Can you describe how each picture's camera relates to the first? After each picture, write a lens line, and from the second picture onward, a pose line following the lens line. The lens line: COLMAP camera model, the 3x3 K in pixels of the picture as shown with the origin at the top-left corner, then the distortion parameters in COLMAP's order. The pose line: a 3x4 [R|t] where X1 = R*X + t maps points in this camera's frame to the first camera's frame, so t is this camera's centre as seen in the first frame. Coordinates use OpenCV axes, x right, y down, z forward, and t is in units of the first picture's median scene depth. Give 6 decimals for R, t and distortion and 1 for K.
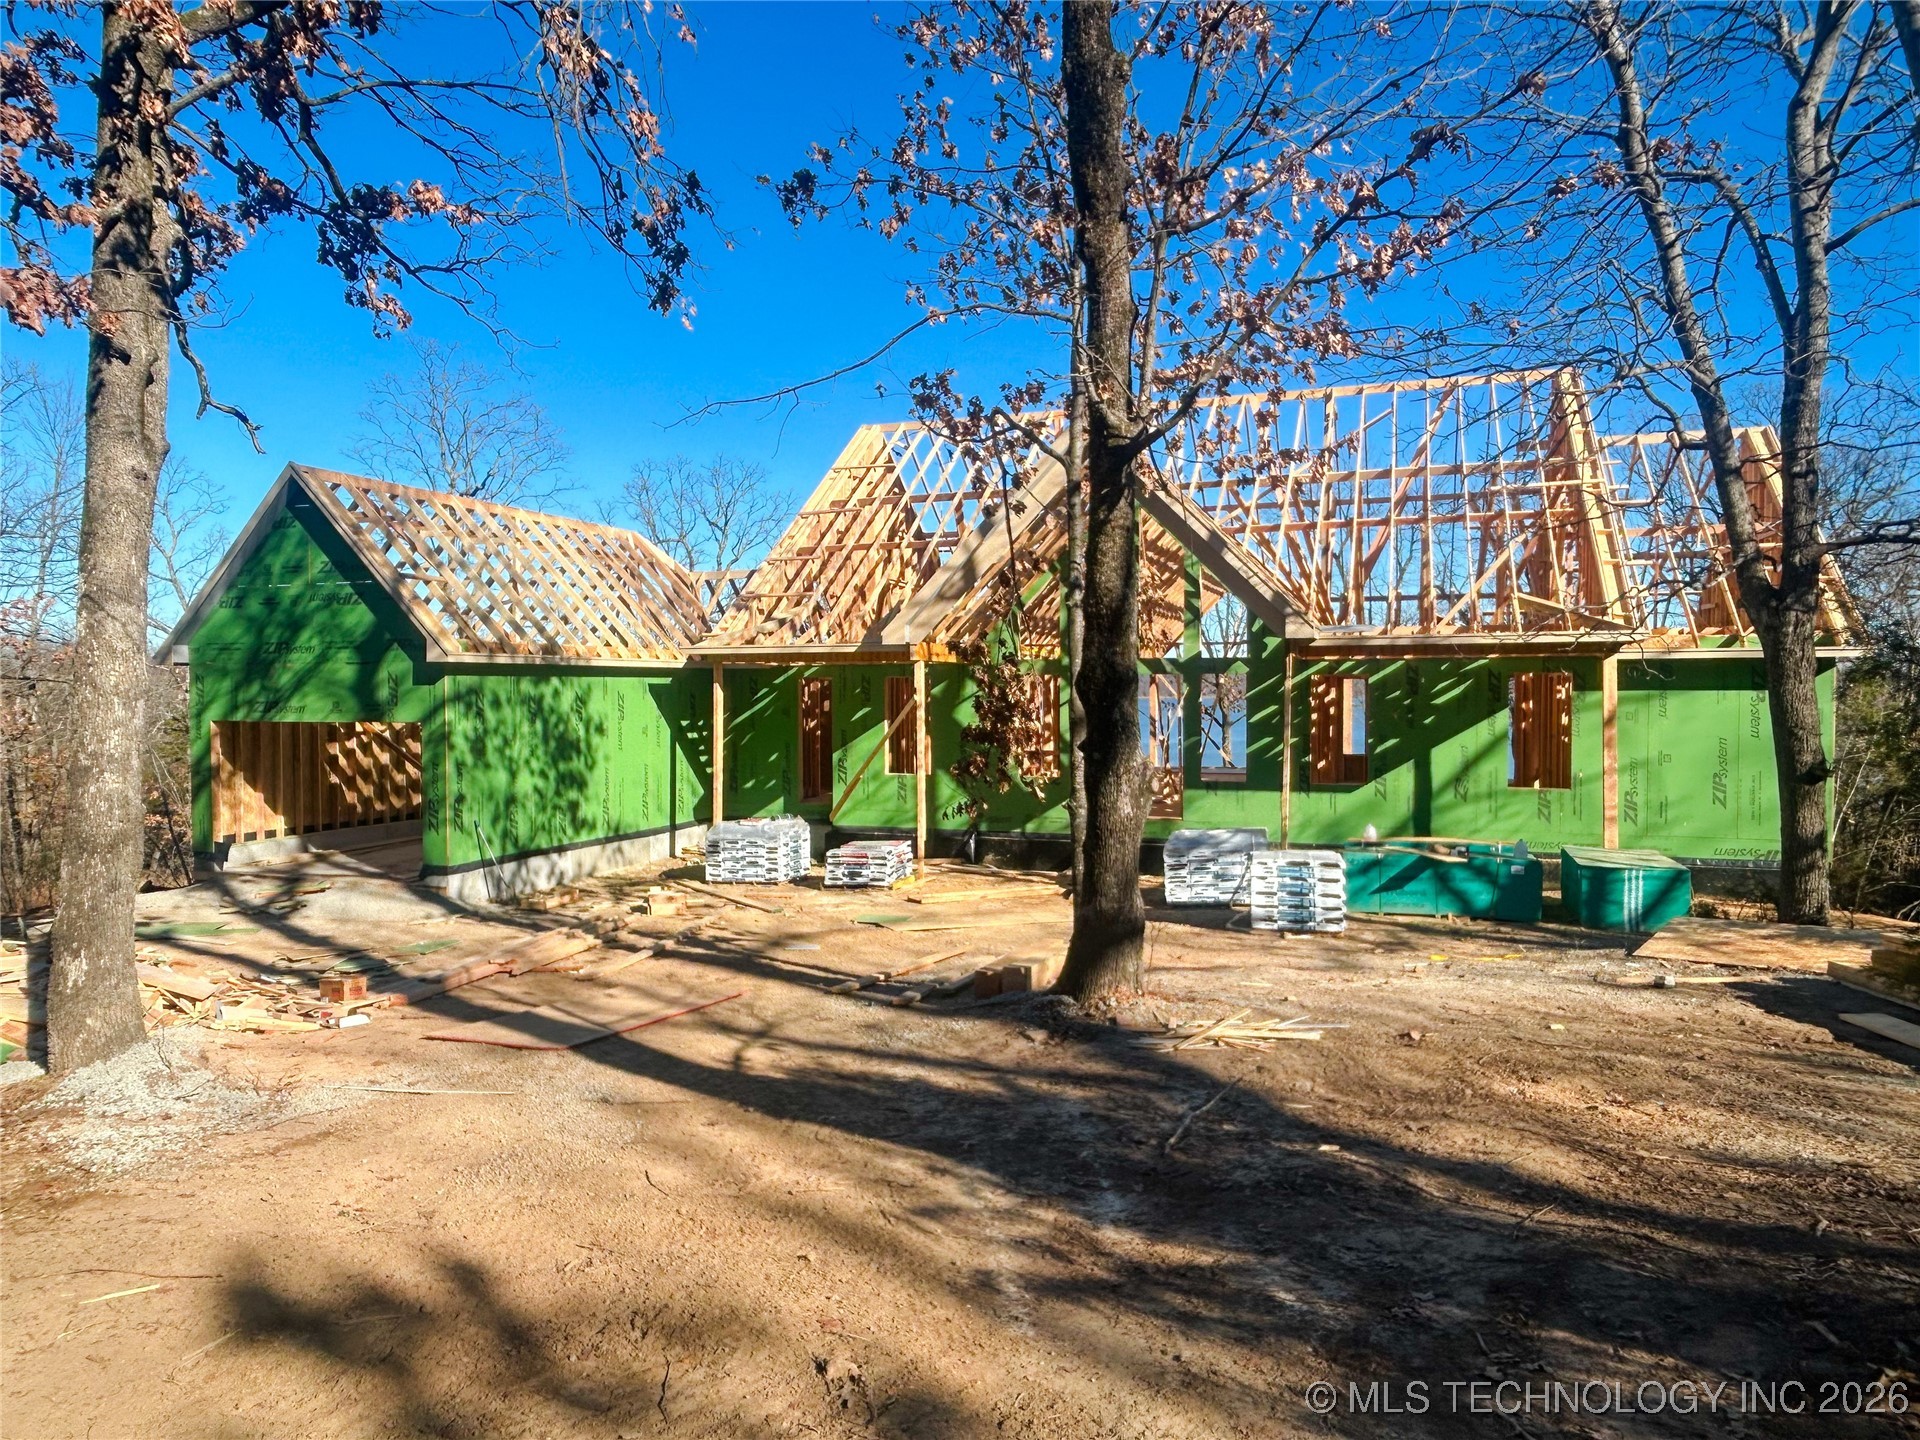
lens RADIAL K [[1248.7, 0, 959.8], [0, 1248.7, 716.0], [0, 0, 1]] dist [-0.001034, 0.000324]
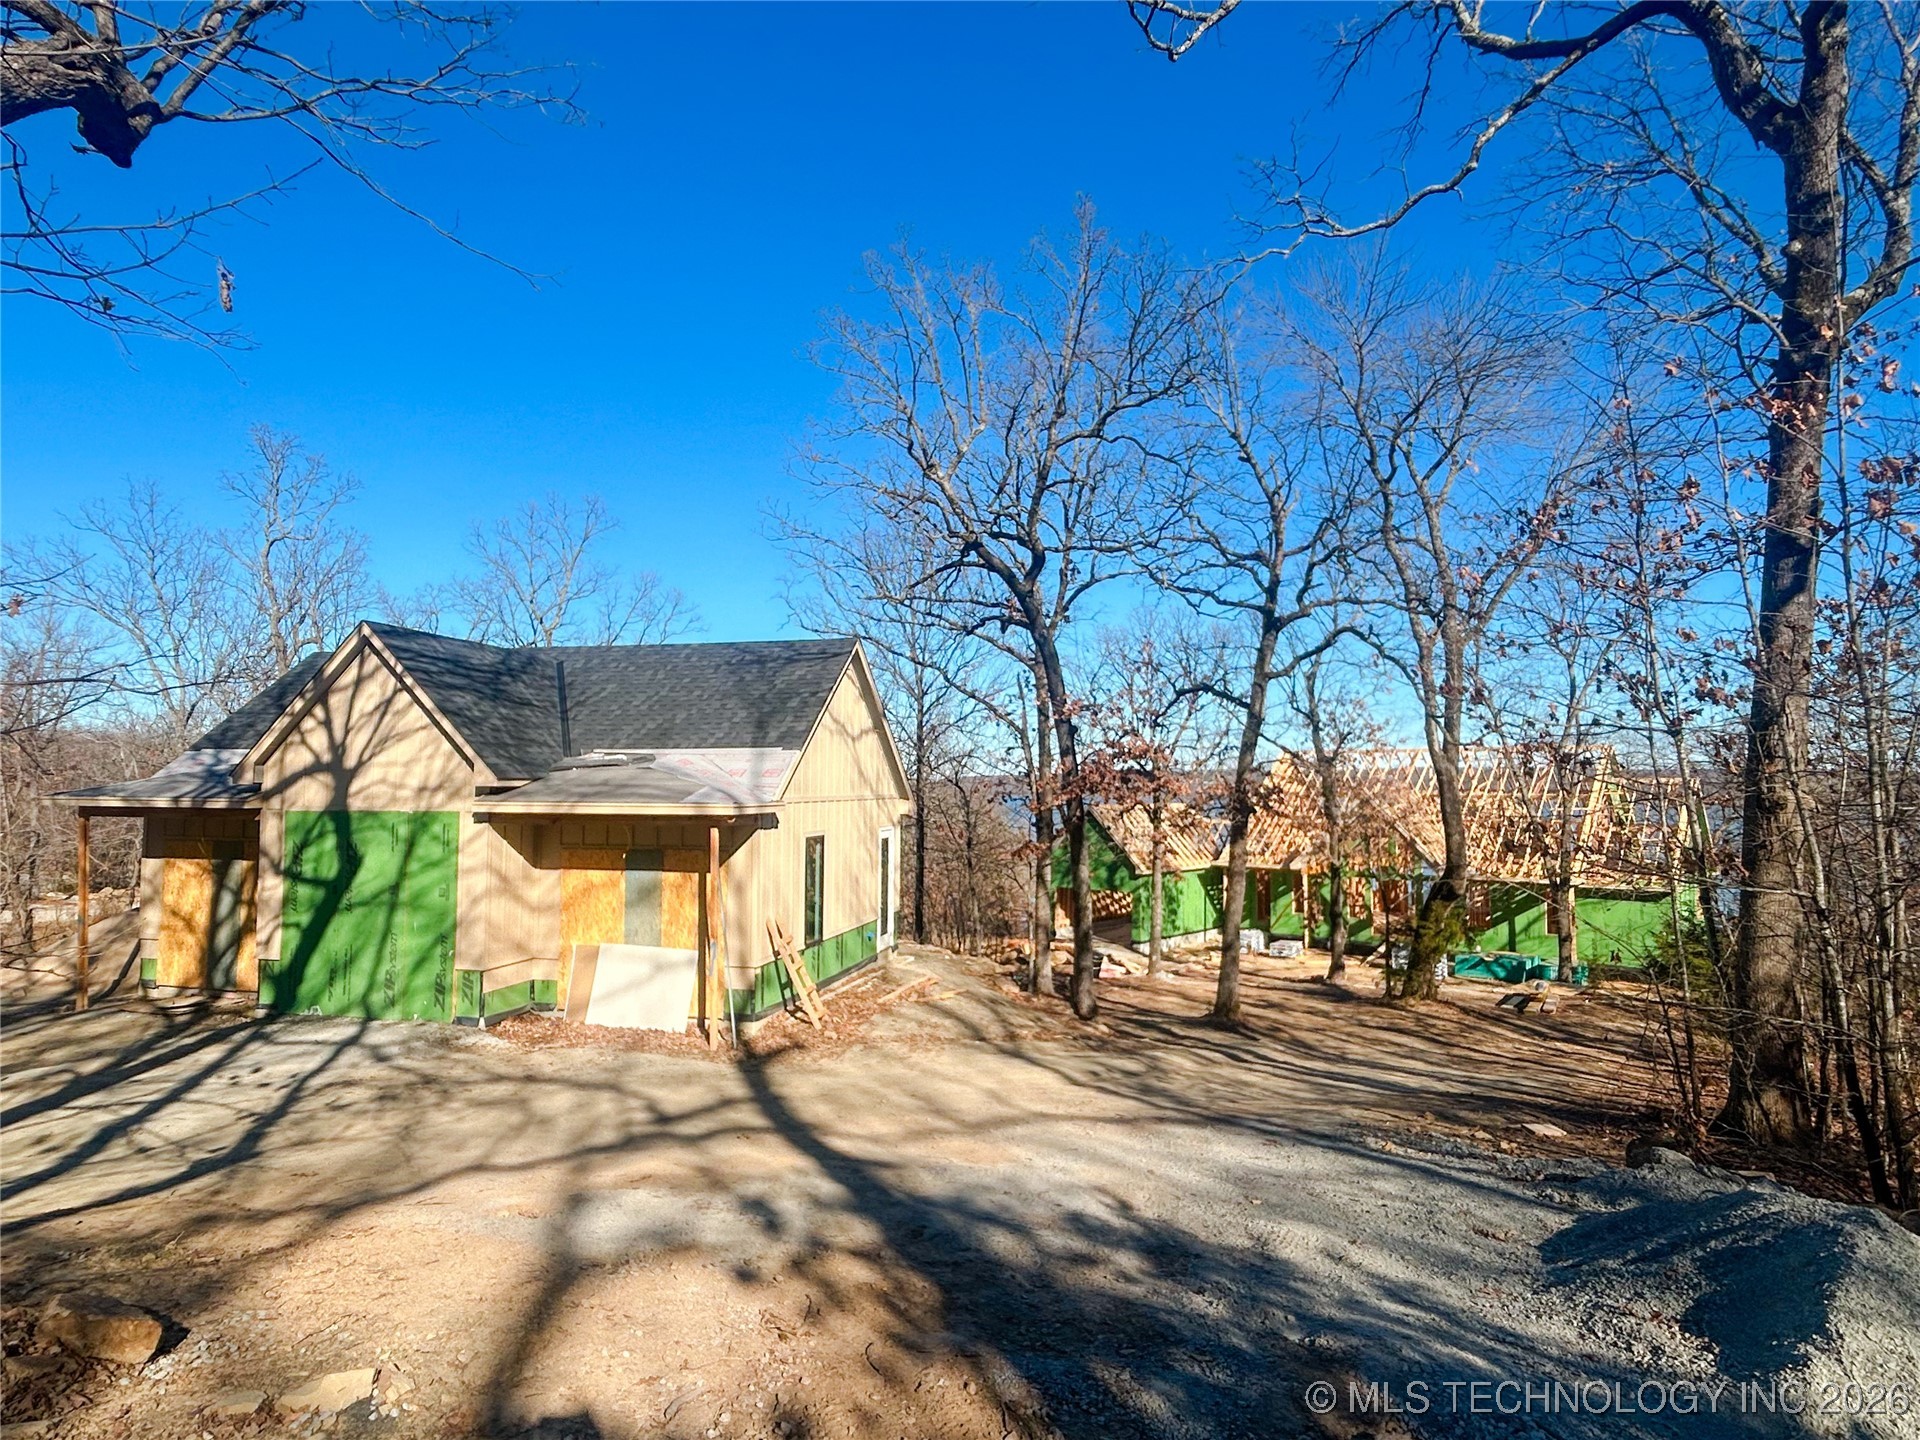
lens RADIAL K [[1062.4, 0, 958.7], [0, 1062.4, 721.3], [0, 0, 1]] dist [-0.001866, -0.000279]
pose [[0.931417, -0.016996, -0.363556, 0.113994], [-0.014802, 0.996314, -0.084499, -0.171950], [0.363652, 0.084086, 0.927732, -1.461455]]
